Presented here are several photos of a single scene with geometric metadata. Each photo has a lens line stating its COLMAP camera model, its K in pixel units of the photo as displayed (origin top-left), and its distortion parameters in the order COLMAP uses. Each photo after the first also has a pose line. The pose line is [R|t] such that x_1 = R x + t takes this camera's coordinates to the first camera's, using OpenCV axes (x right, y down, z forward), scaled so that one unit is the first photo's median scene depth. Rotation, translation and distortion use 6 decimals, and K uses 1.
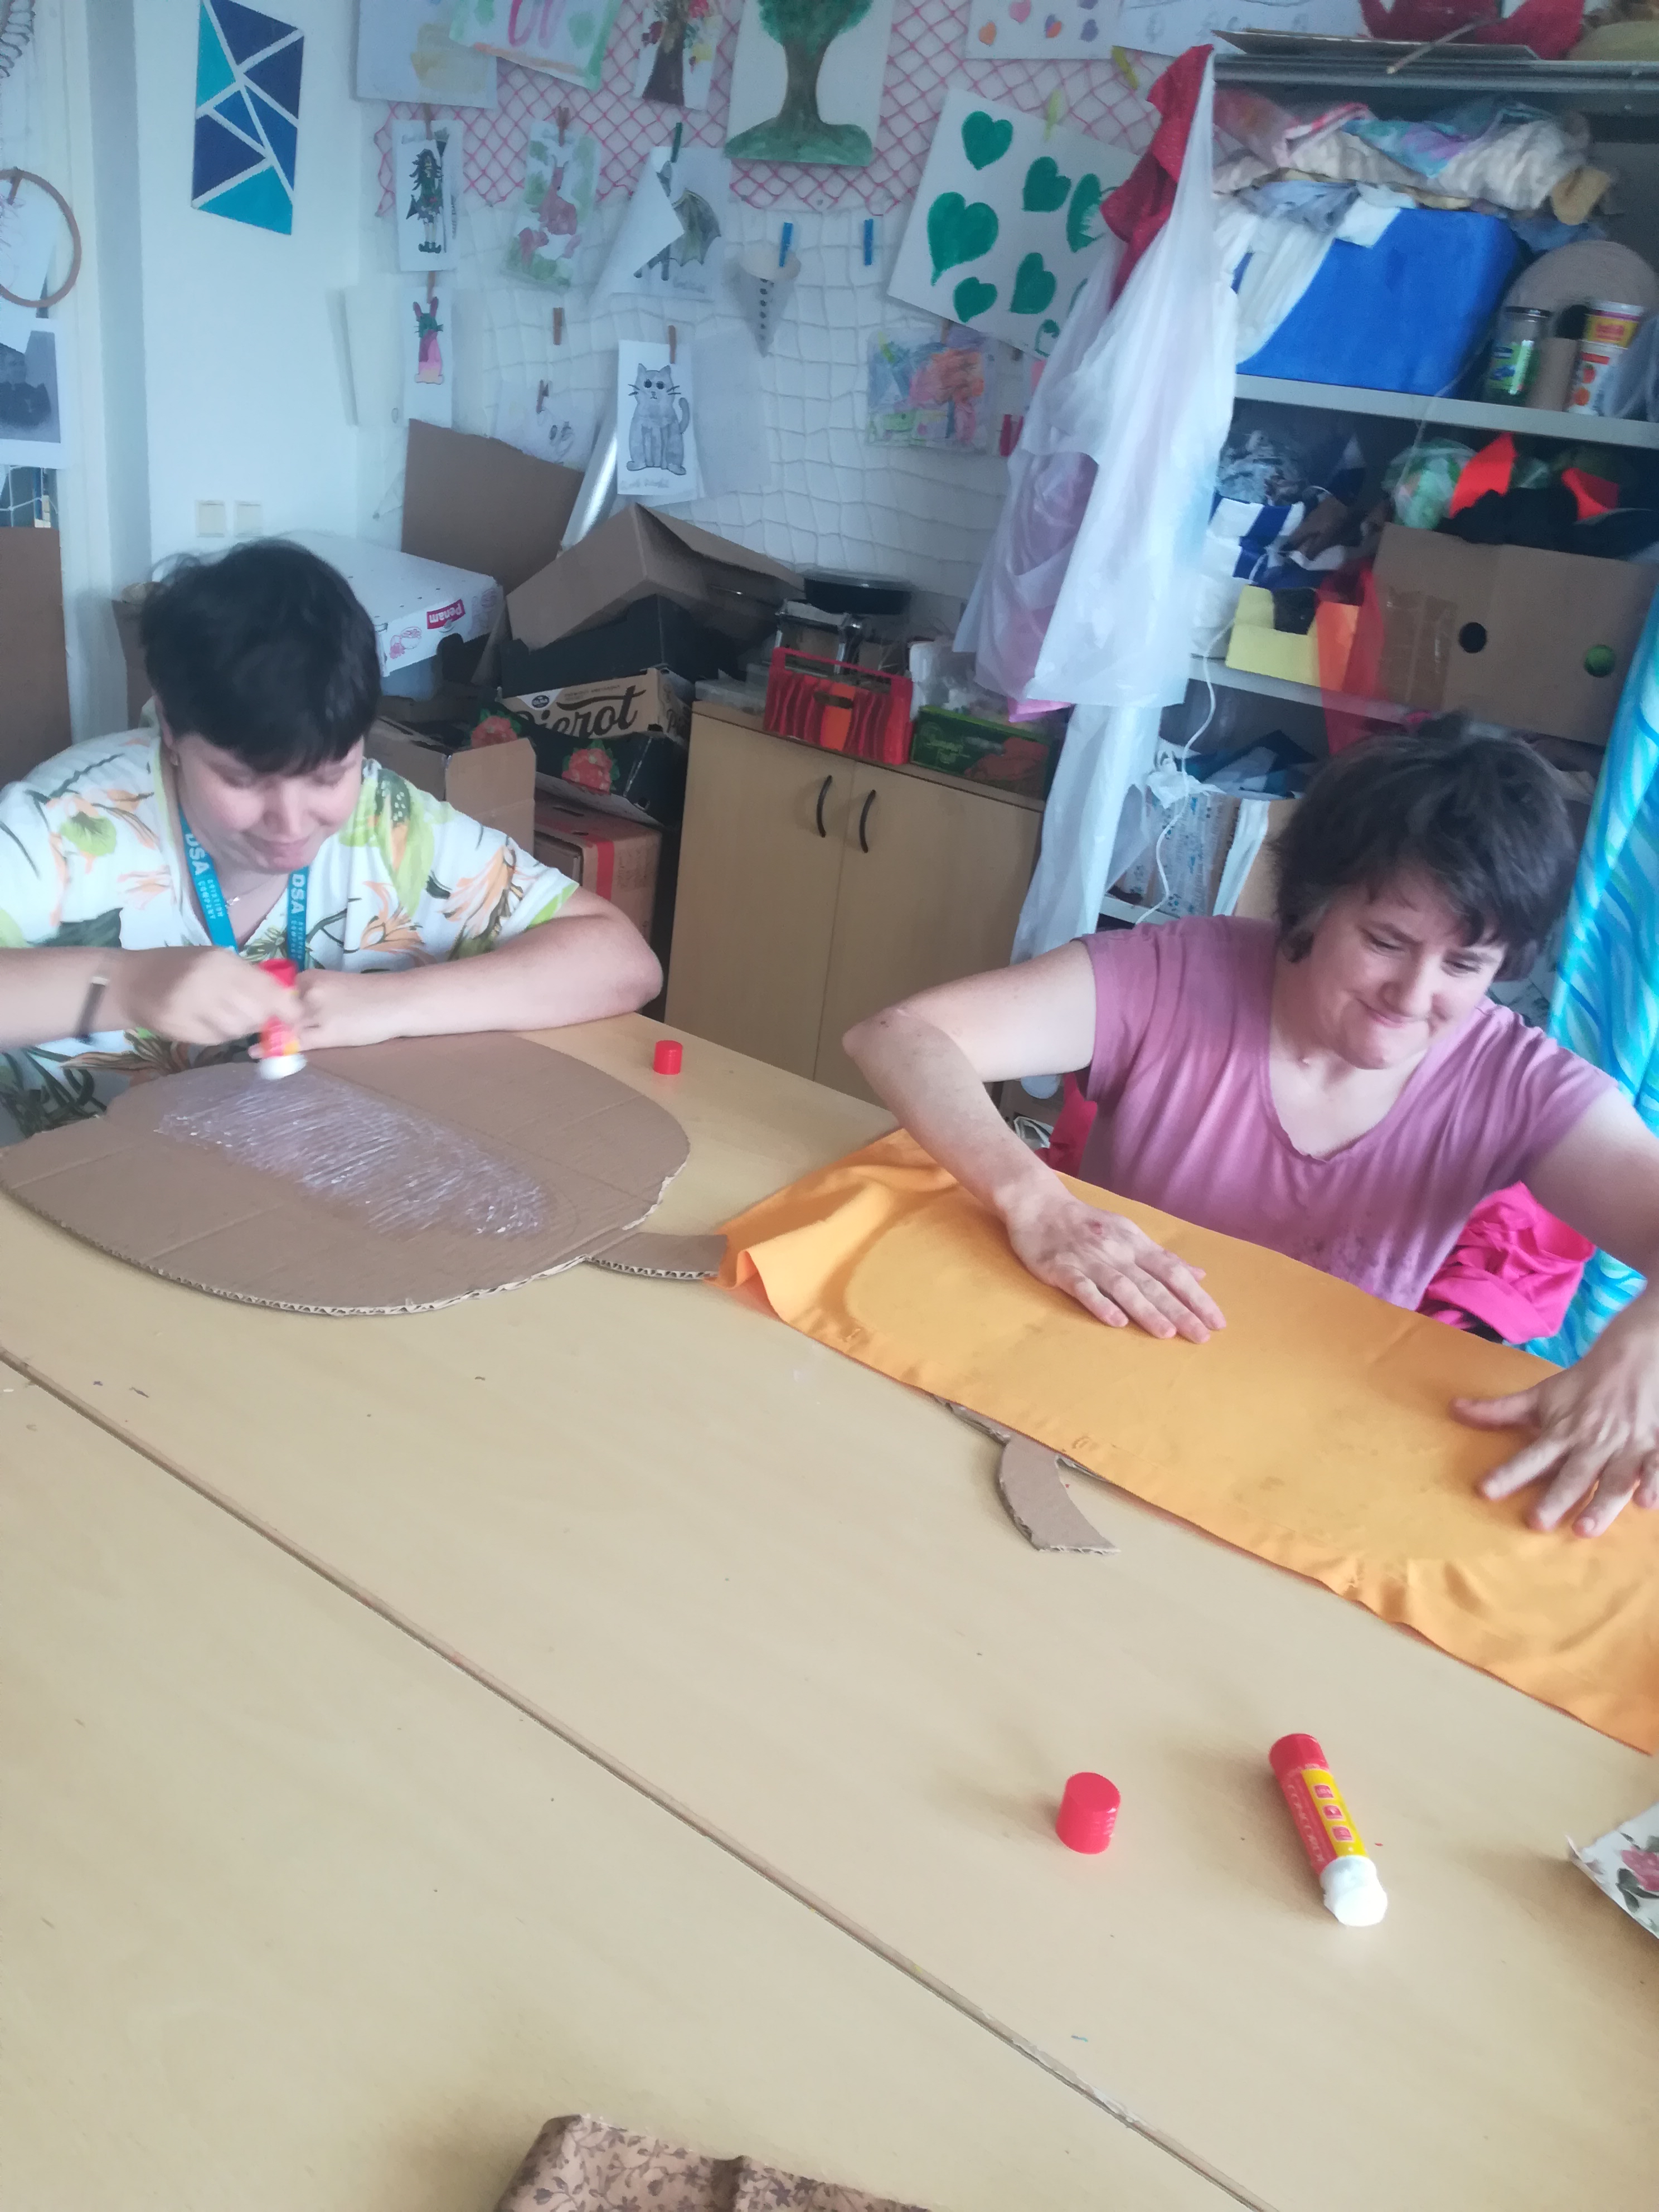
lens RADIAL K [[1691.9, 0, 829.5], [0, 1691.9, 1106.0], [0, 0, 1]] dist [0.065879, -0.062760]
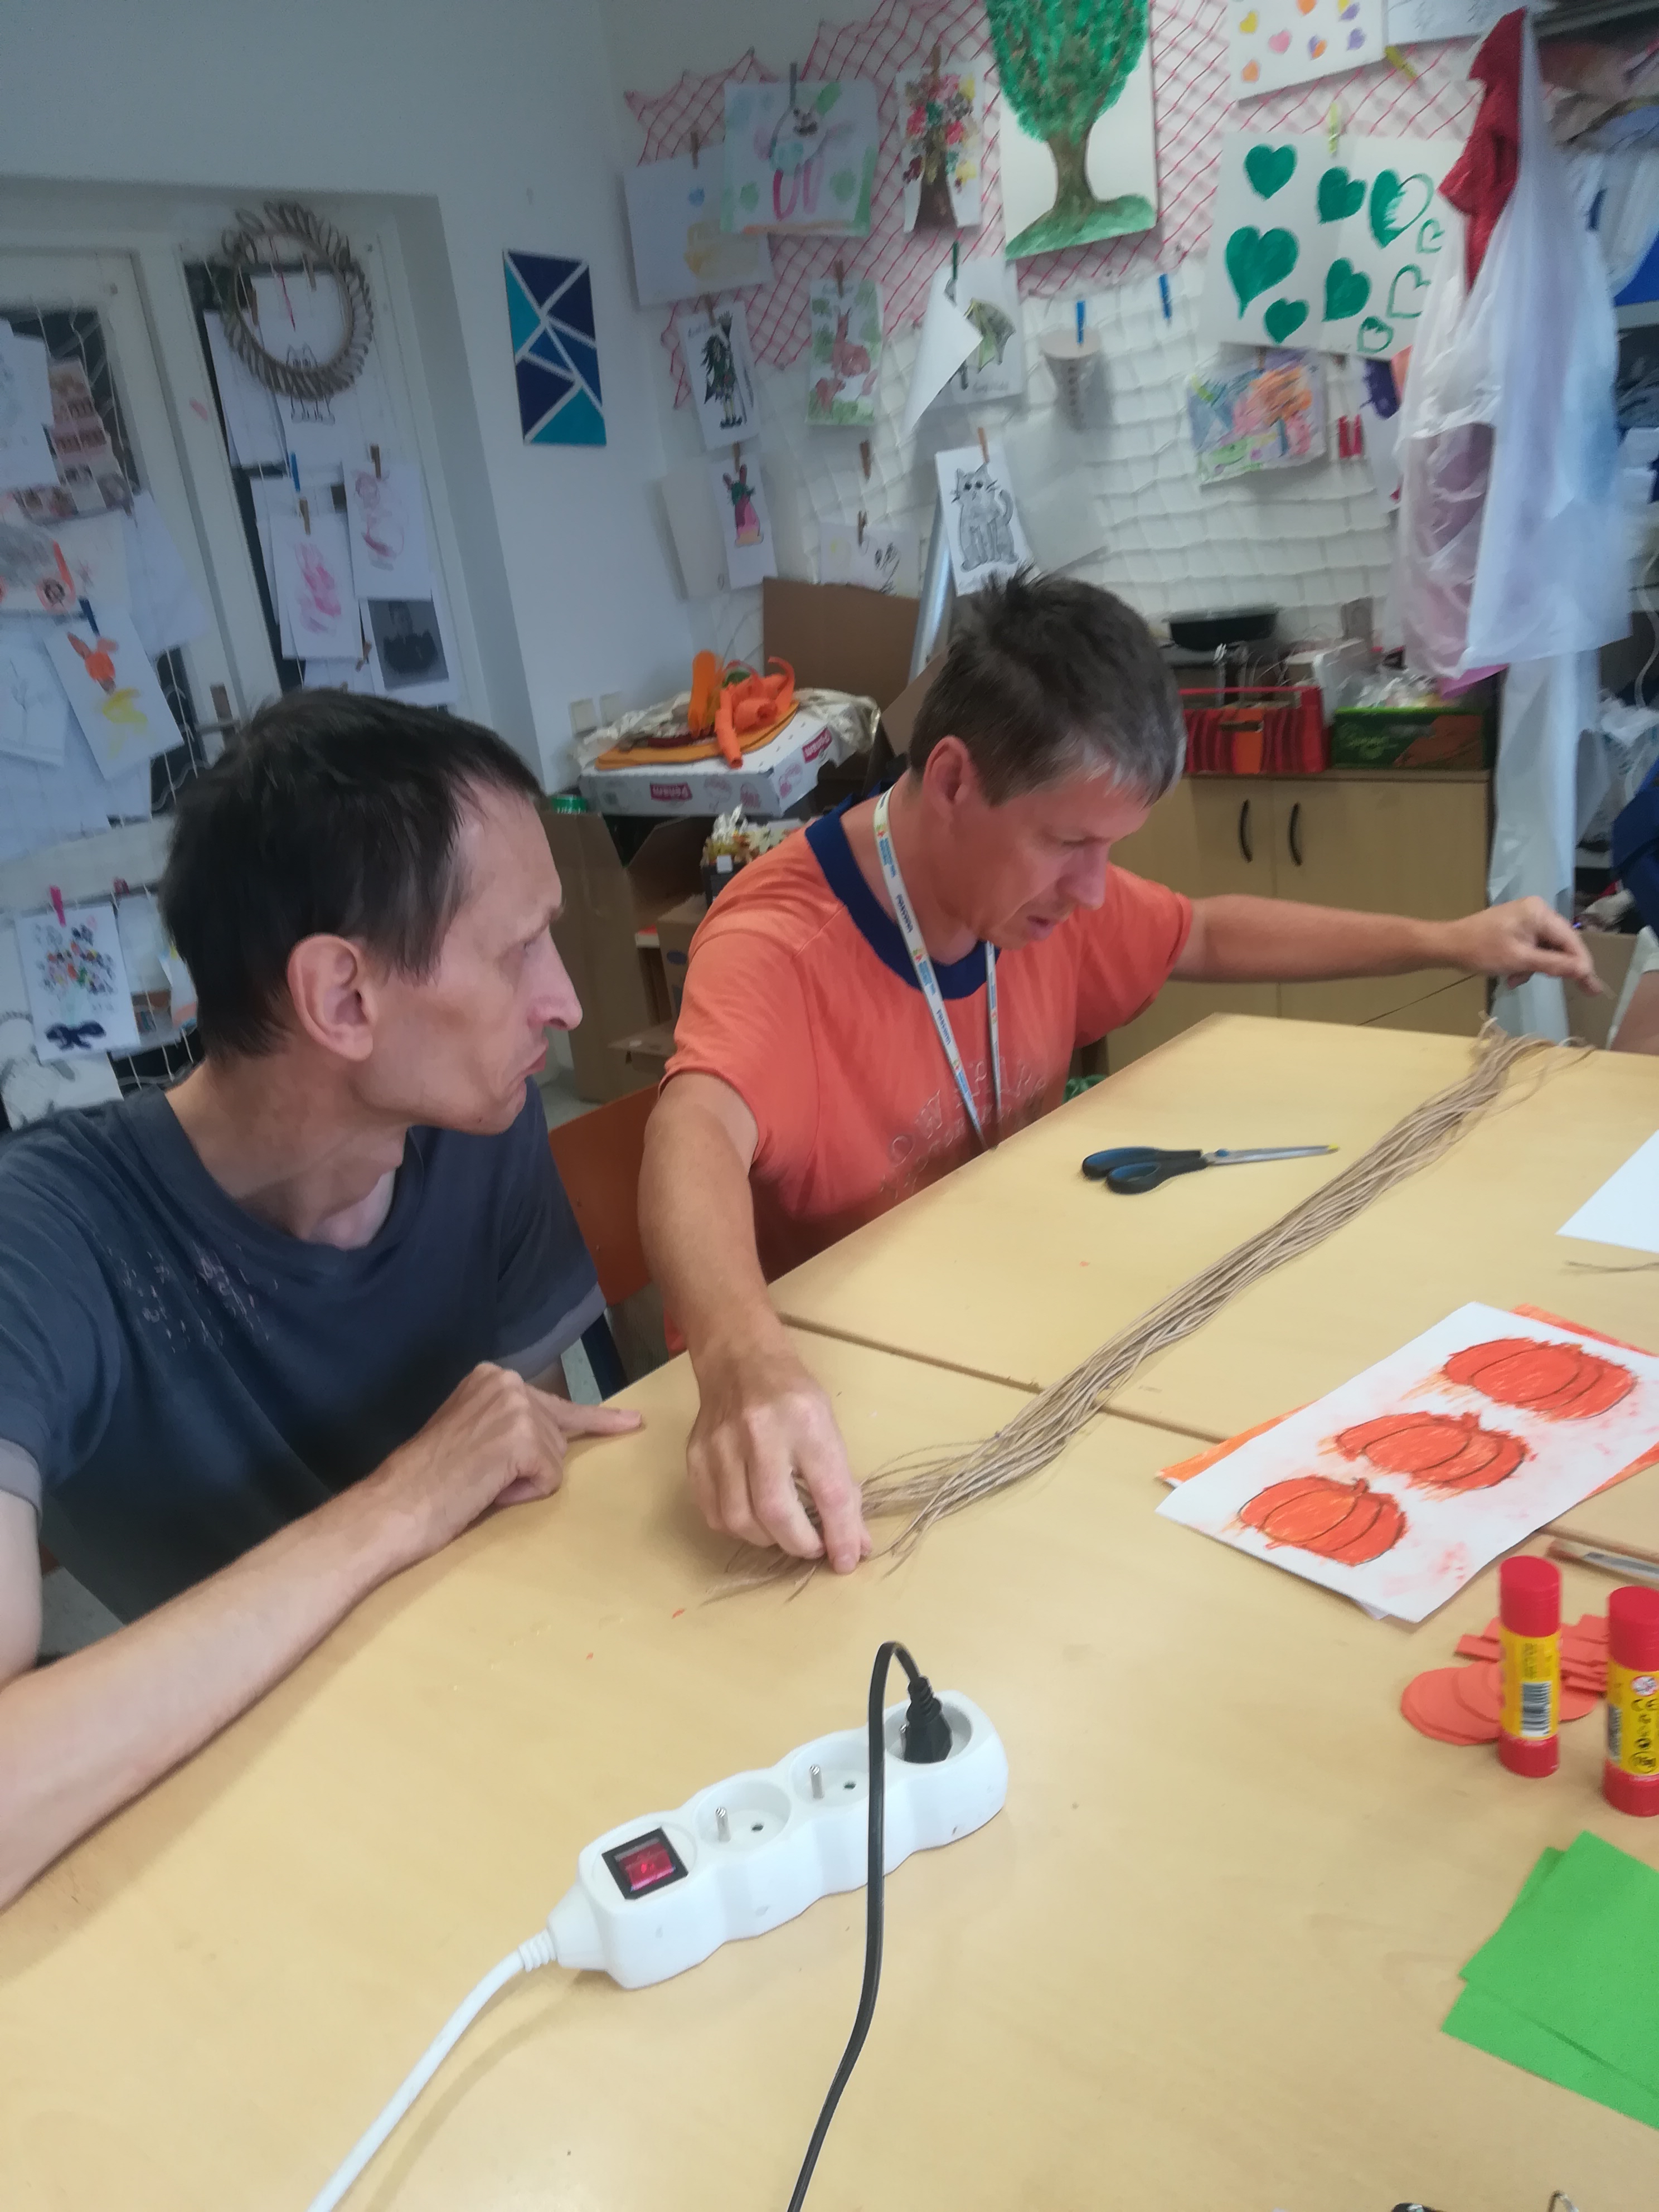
lens RADIAL K [[1691.9, 0, 829.5], [0, 1691.9, 1106.0], [0, 0, 1]] dist [0.065879, -0.062760]
pose [[0.968649, -0.202997, -0.143215, -0.114770], [0.194358, 0.978279, -0.072079, 0.007297], [0.154736, 0.041984, 0.987063, -0.027885]]
